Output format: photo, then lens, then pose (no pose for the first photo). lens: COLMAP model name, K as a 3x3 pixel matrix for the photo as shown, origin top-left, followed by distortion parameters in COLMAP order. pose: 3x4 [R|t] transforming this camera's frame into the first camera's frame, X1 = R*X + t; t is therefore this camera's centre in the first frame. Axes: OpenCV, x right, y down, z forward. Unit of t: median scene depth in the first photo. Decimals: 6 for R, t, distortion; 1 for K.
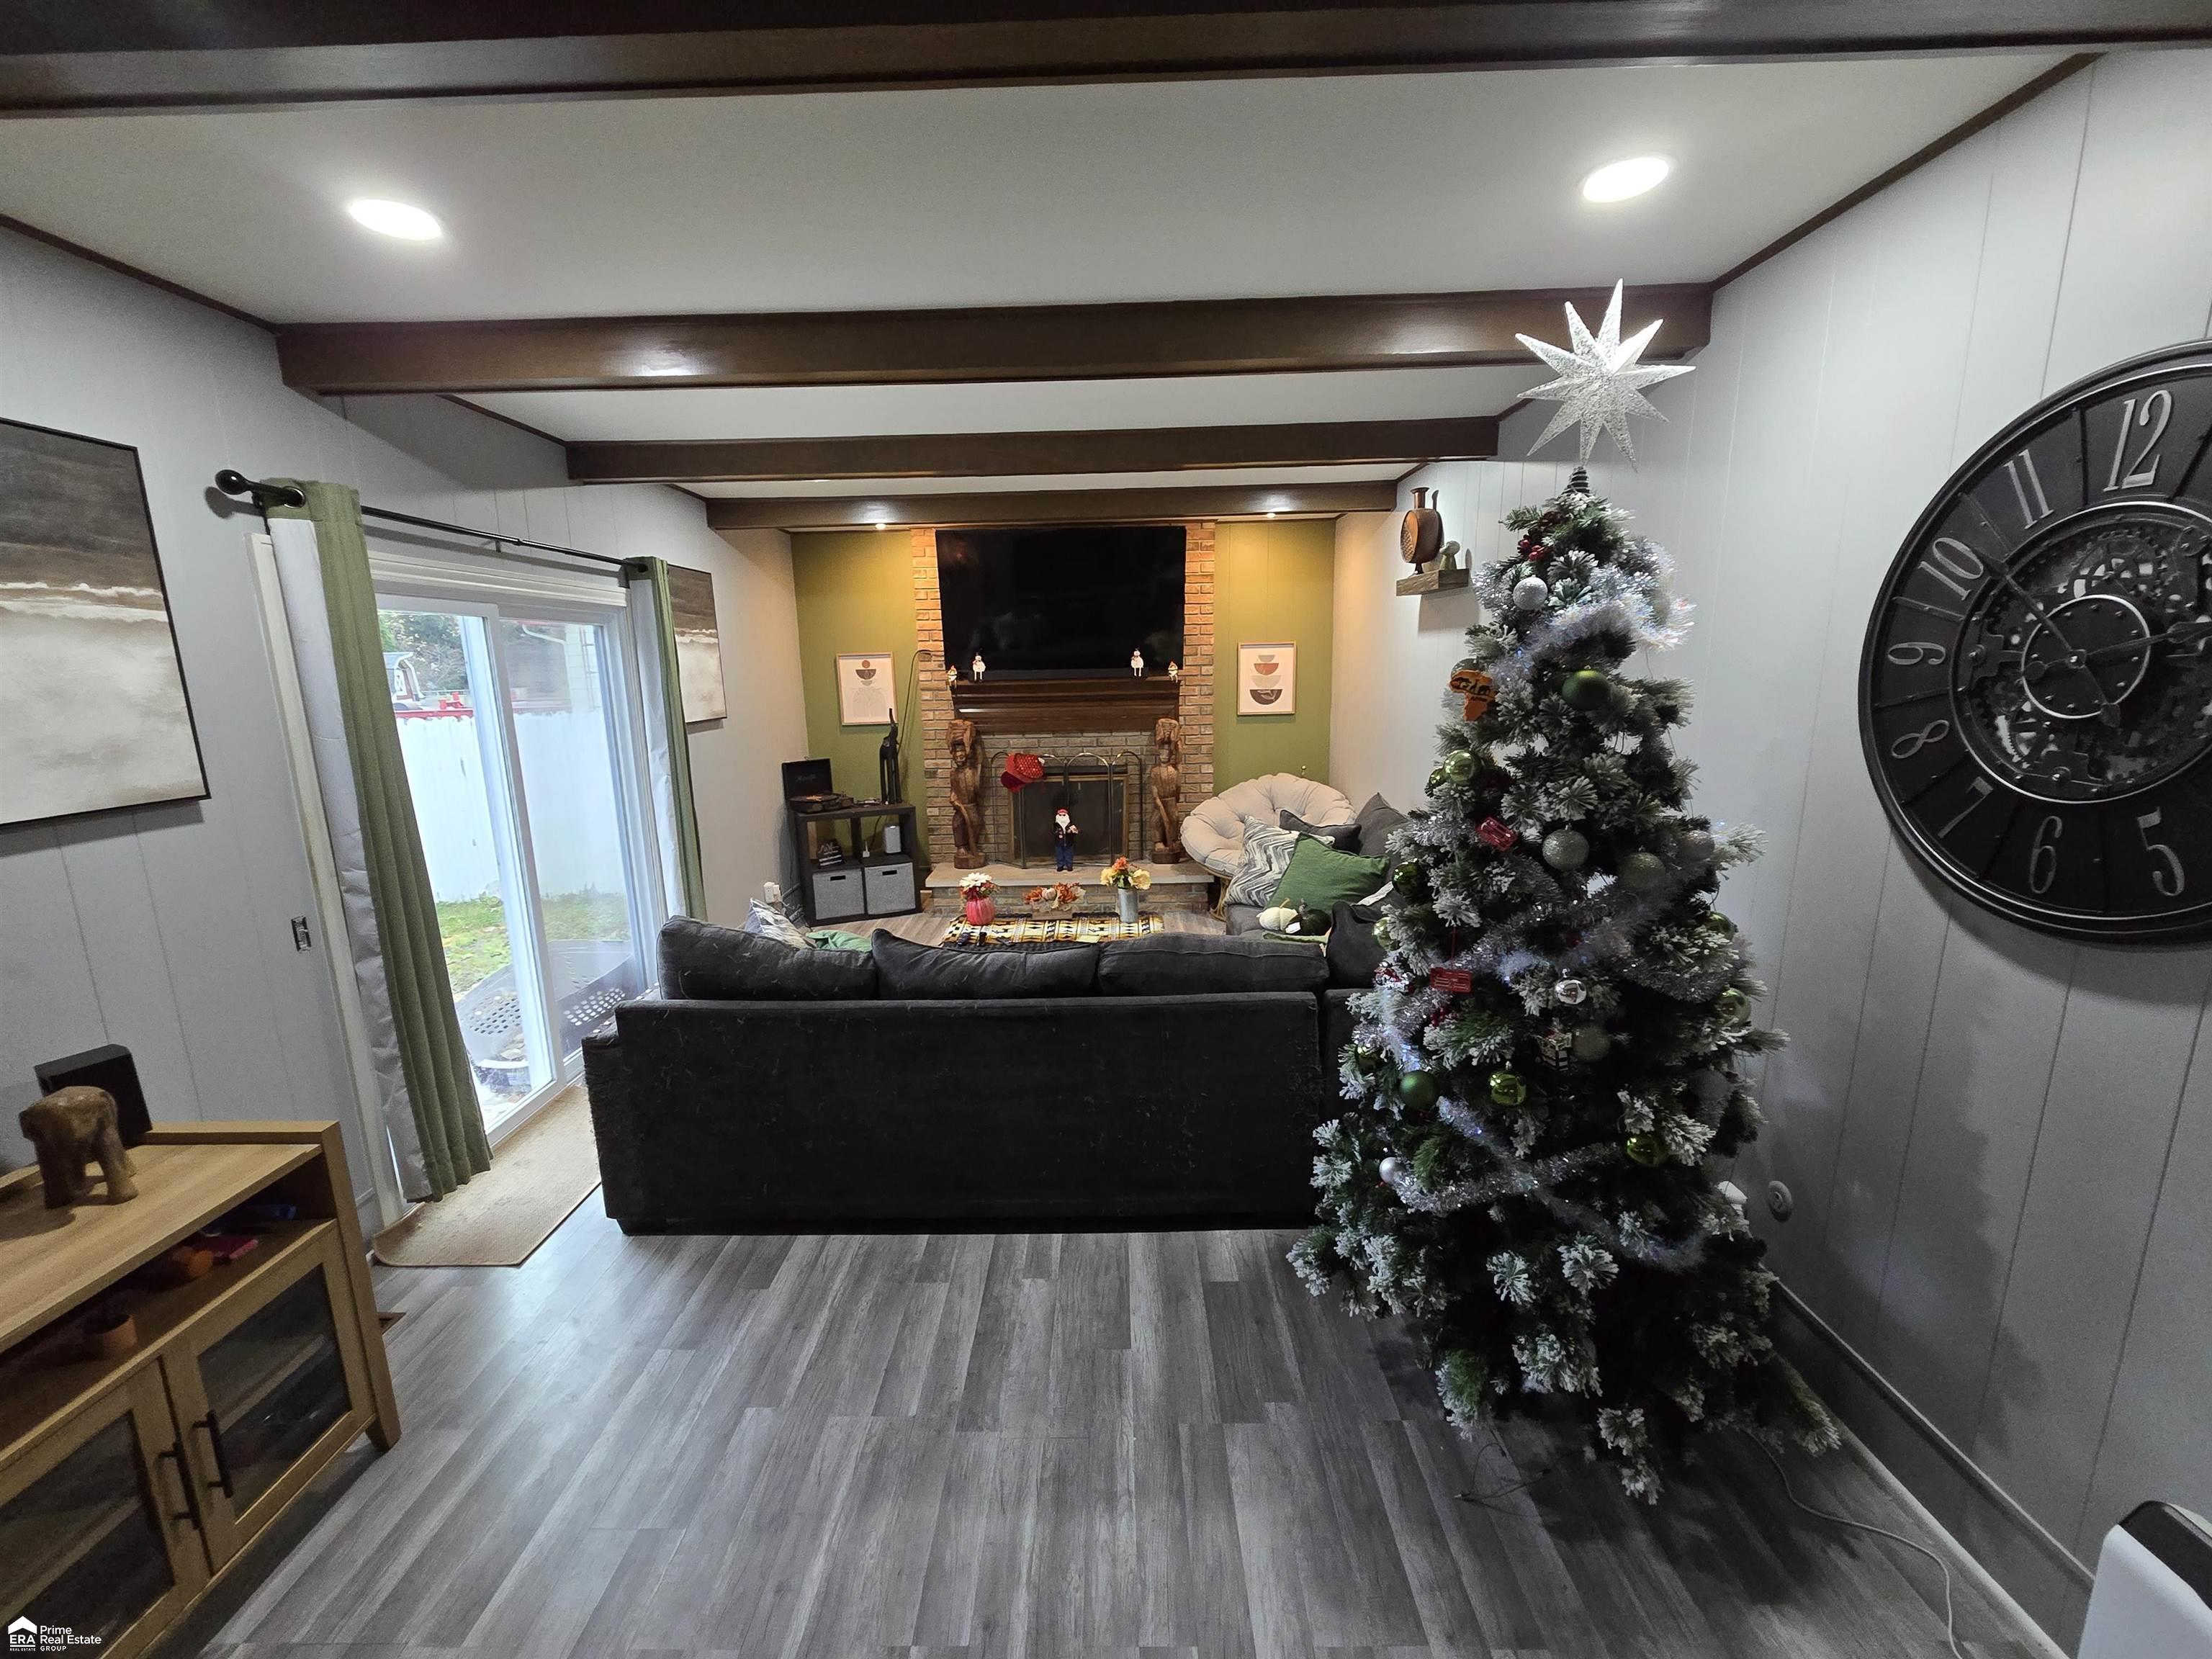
lens RADIAL K [[907.4, 0, 1097.9], [0, 907.4, 834.8], [0, 0, 1]] dist [-0.002902, 0.000865]
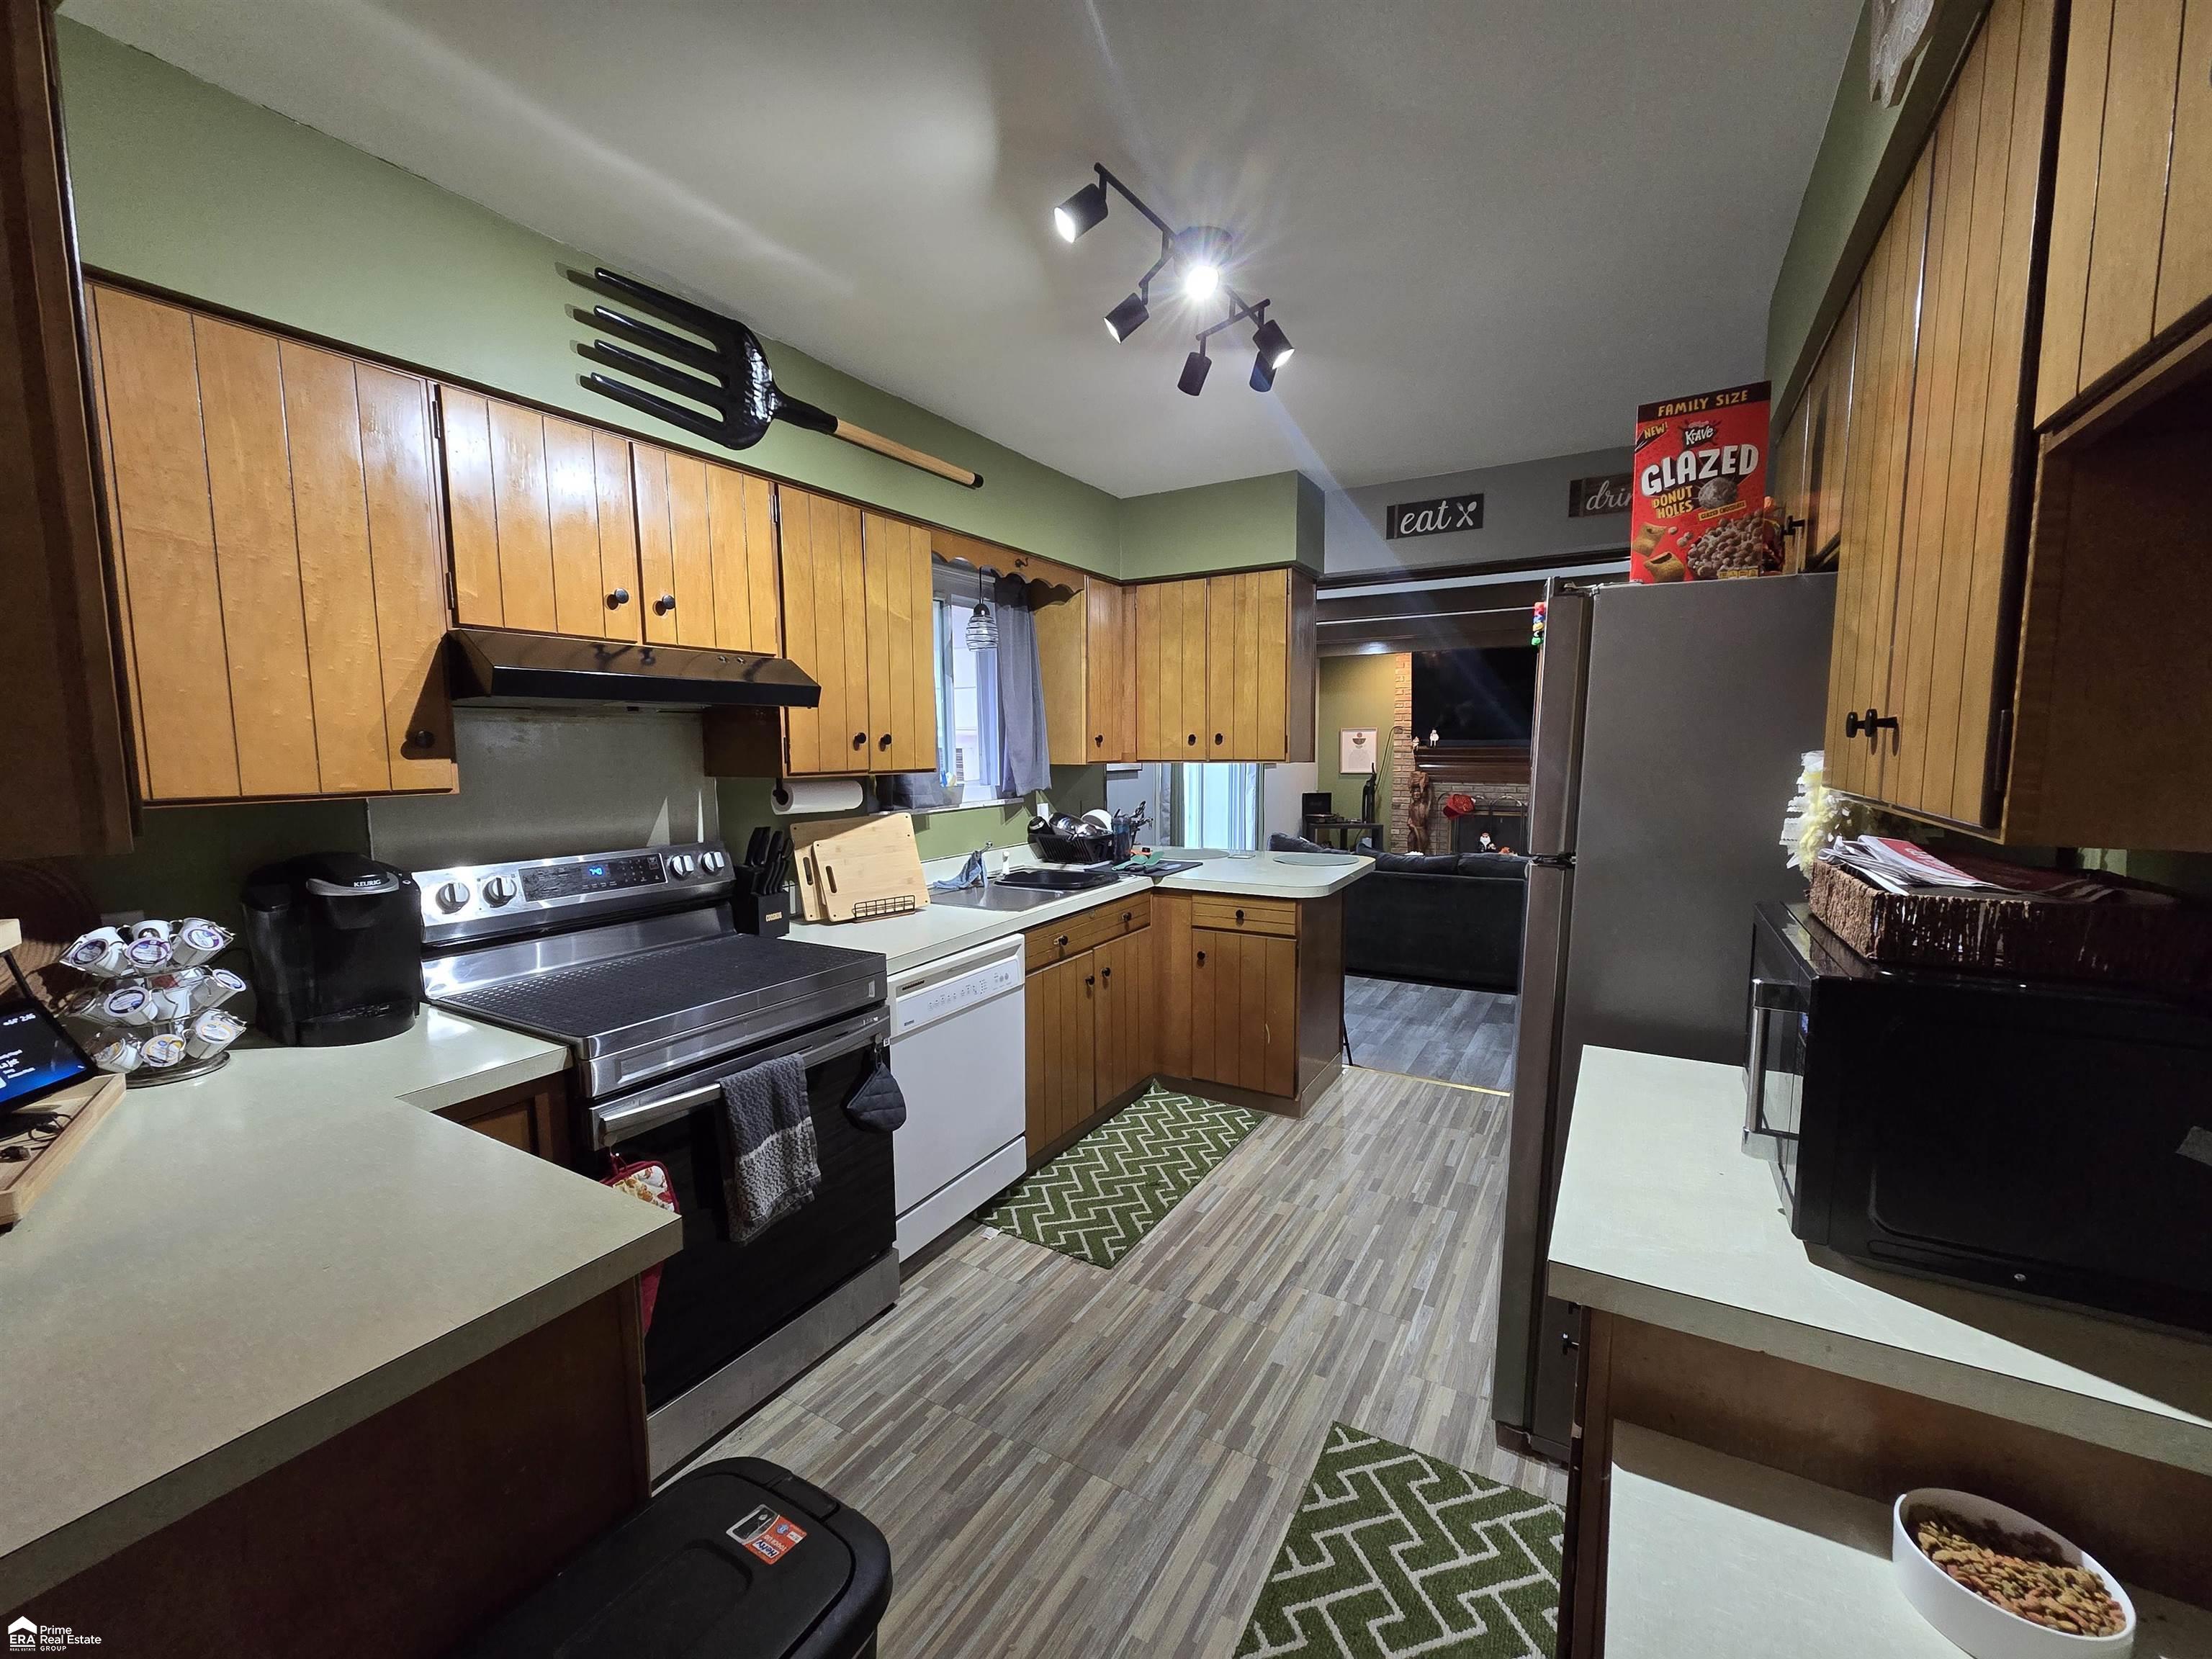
lens RADIAL K [[907.4, 0, 1093.0], [0, 907.4, 835.4], [0, 0, 1]] dist [-0.002902, 0.000865]
pose [[0.866955, 0.066397, -0.493943, 0.134793], [-0.107883, 0.992589, -0.055927, 0.125195], [0.486569, 0.101774, 0.867694, -0.583235]]
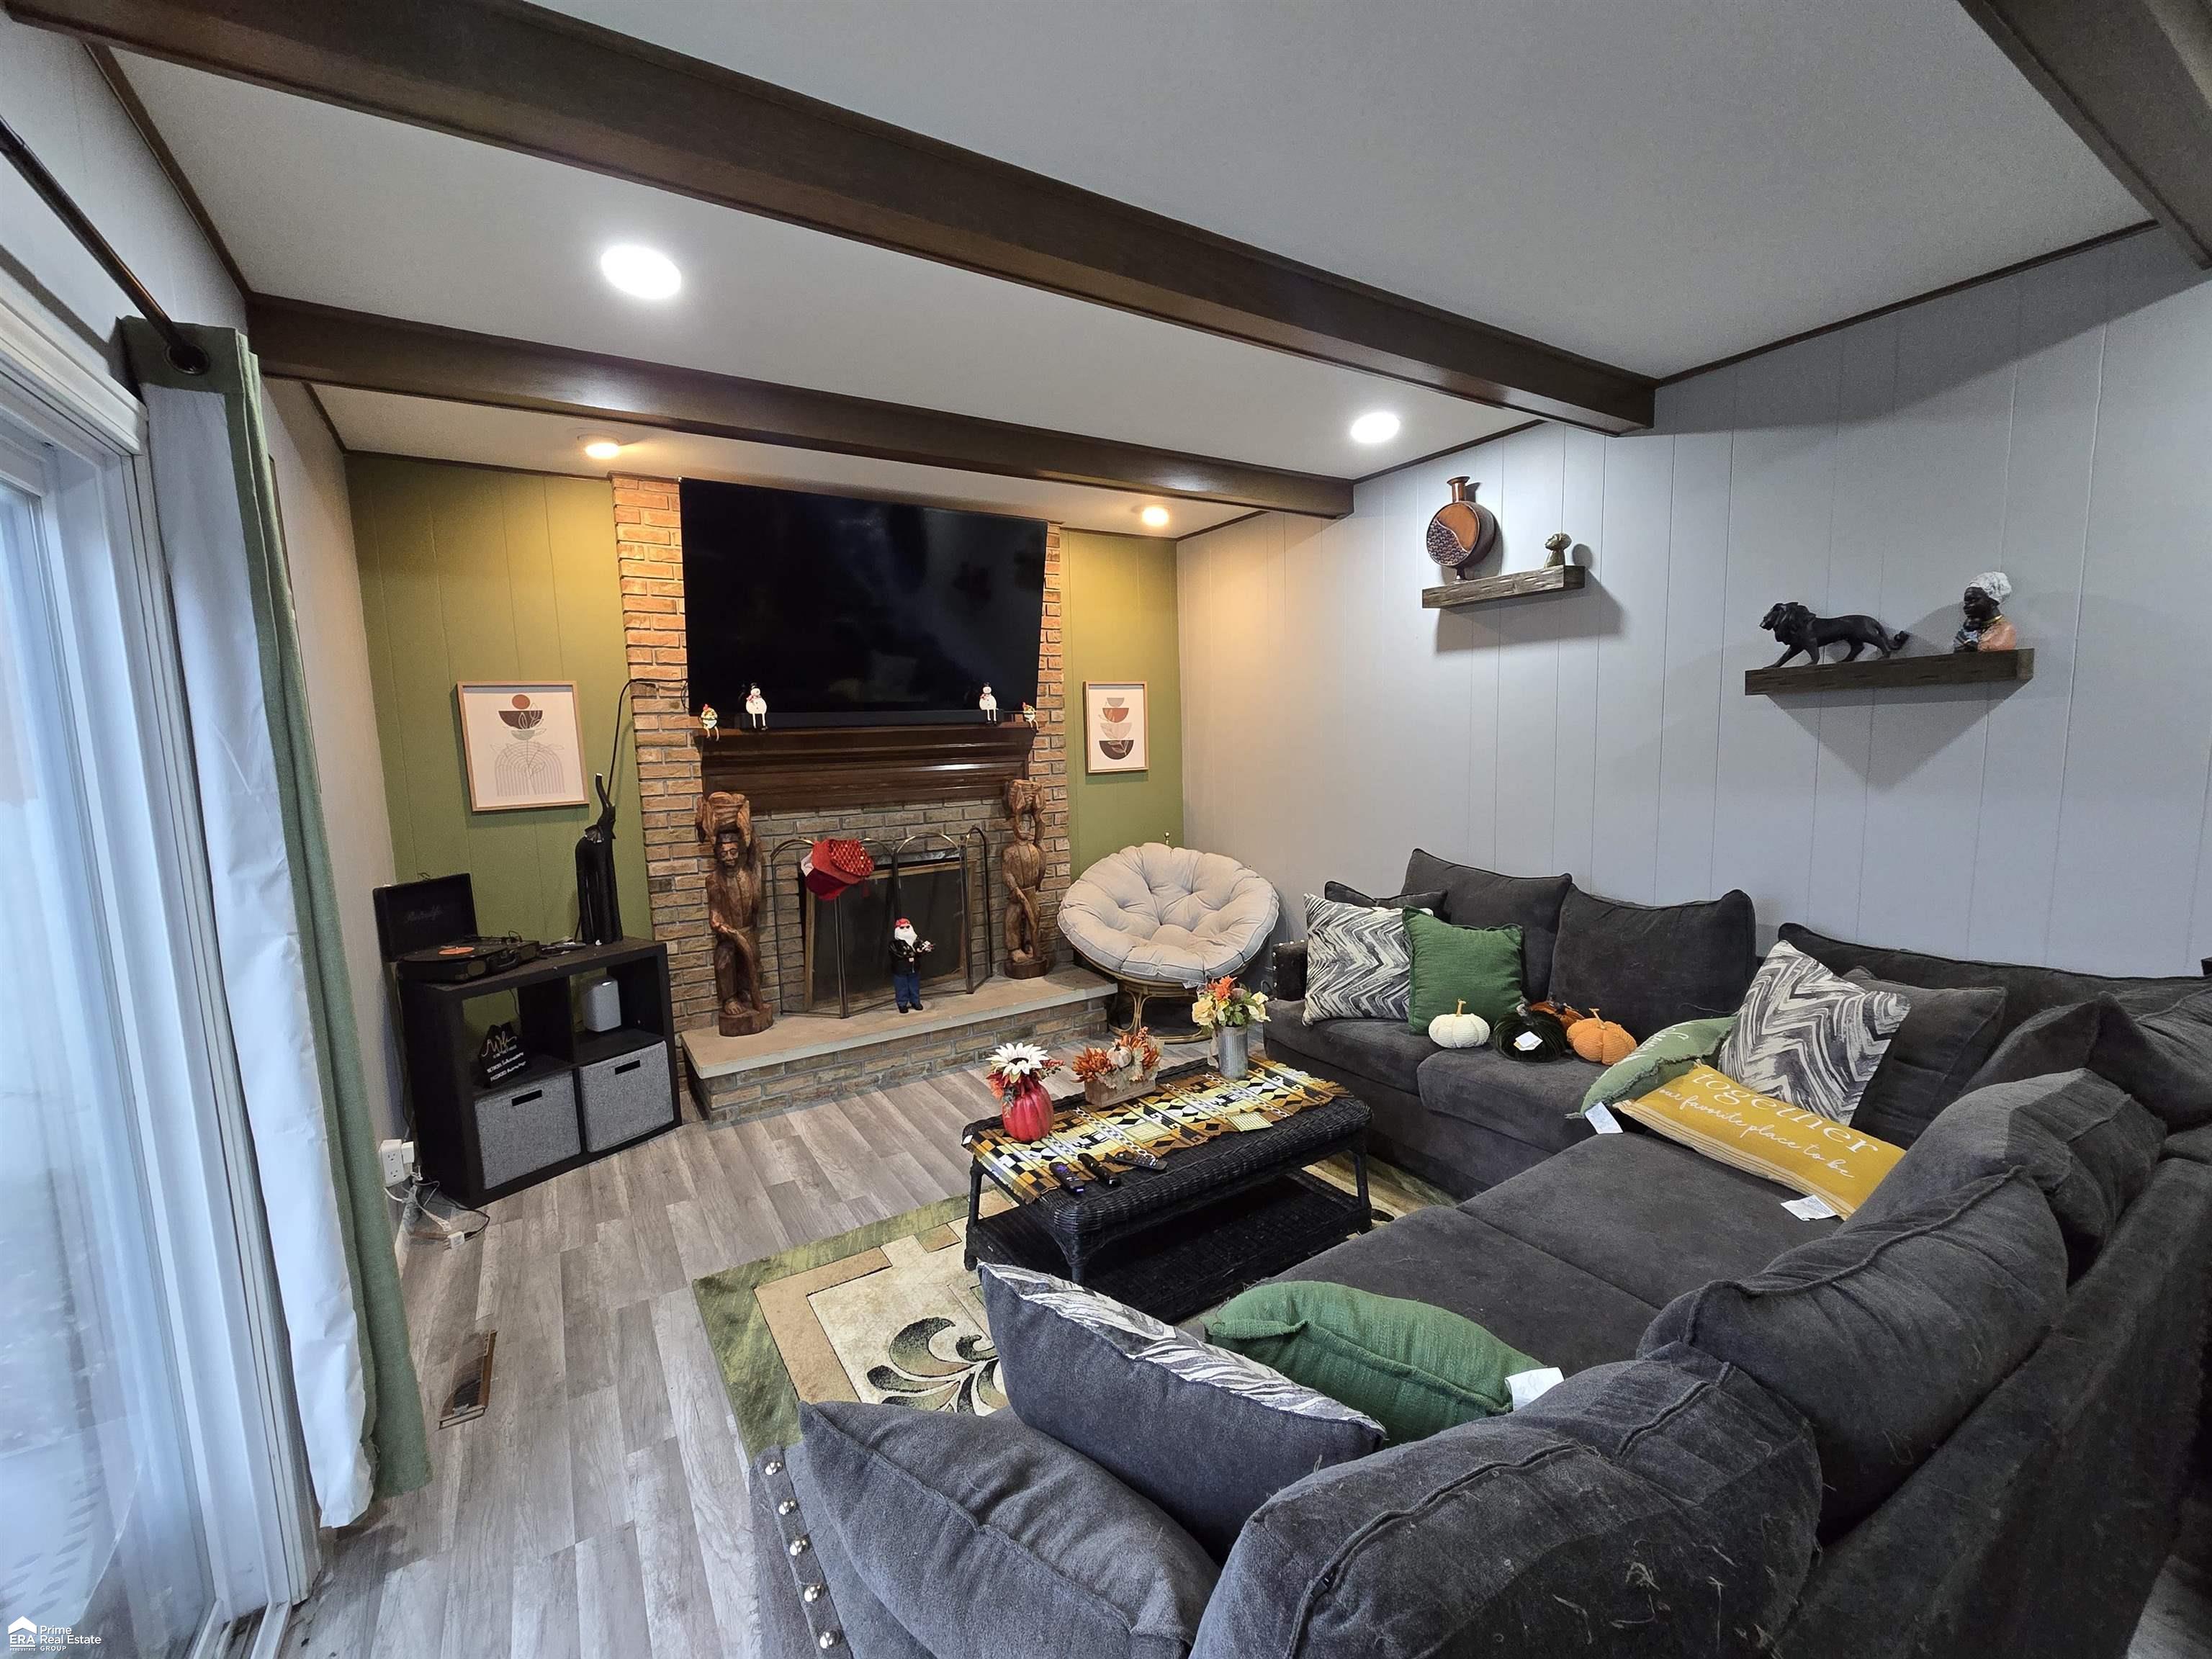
lens RADIAL K [[907.4, 0, 1106.1], [0, 907.4, 838.4], [0, 0, 1]] dist [-0.002902, 0.000865]
pose [[0.842688, -0.066196, 0.534318, -0.261051], [0.114510, 0.991743, -0.057730, -0.030502], [-0.526085, 0.109833, 0.843310, 0.348849]]
